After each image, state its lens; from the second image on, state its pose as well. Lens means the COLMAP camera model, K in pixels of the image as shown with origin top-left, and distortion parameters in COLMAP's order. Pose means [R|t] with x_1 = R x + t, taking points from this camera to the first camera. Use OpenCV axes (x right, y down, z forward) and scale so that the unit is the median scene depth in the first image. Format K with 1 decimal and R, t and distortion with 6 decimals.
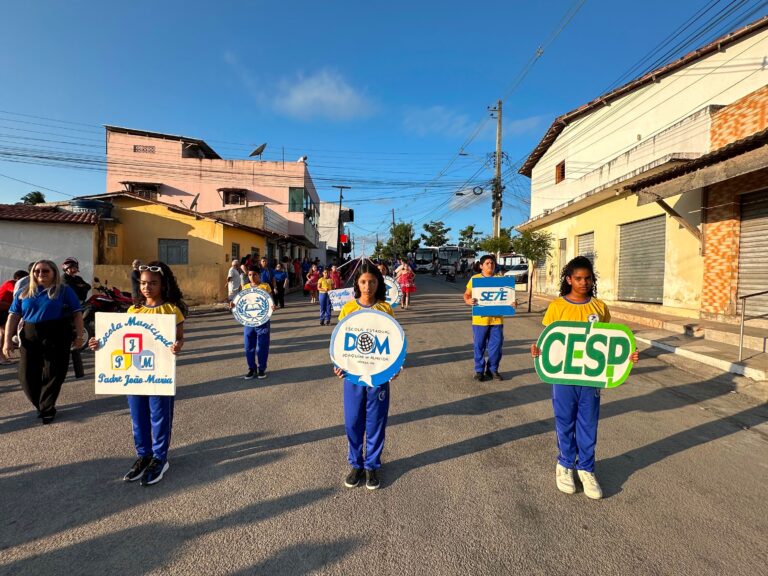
lens RADIAL K [[375.8, 0, 384.0], [0, 375.8, 288.0], [0, 0, 1]] dist [-0.001334, 0.000125]
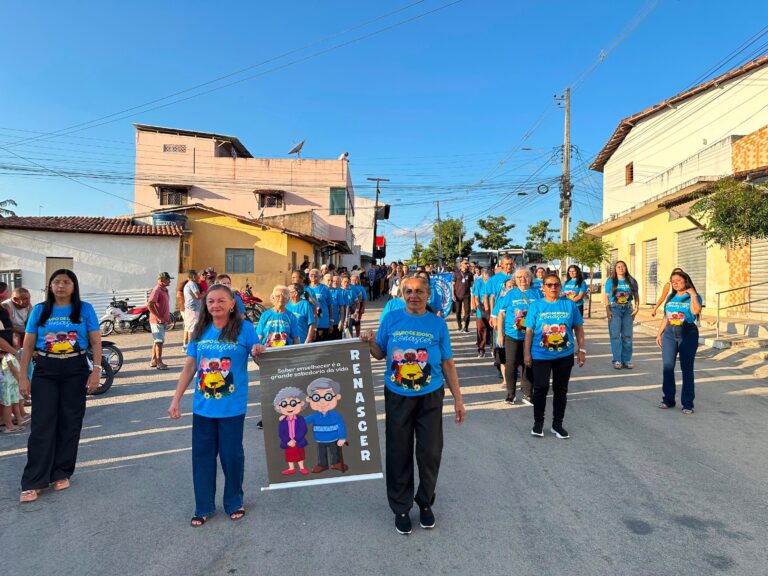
lens RADIAL K [[533.3, 0, 380.1], [0, 533.3, 289.2], [0, 0, 1]] dist [0.104223, -0.145820]
pose [[0.997227, -0.002725, -0.074370, -0.040234], [0.000270, 0.999456, -0.032994, 0.019681], [0.074419, 0.032882, 0.996685, -0.286489]]
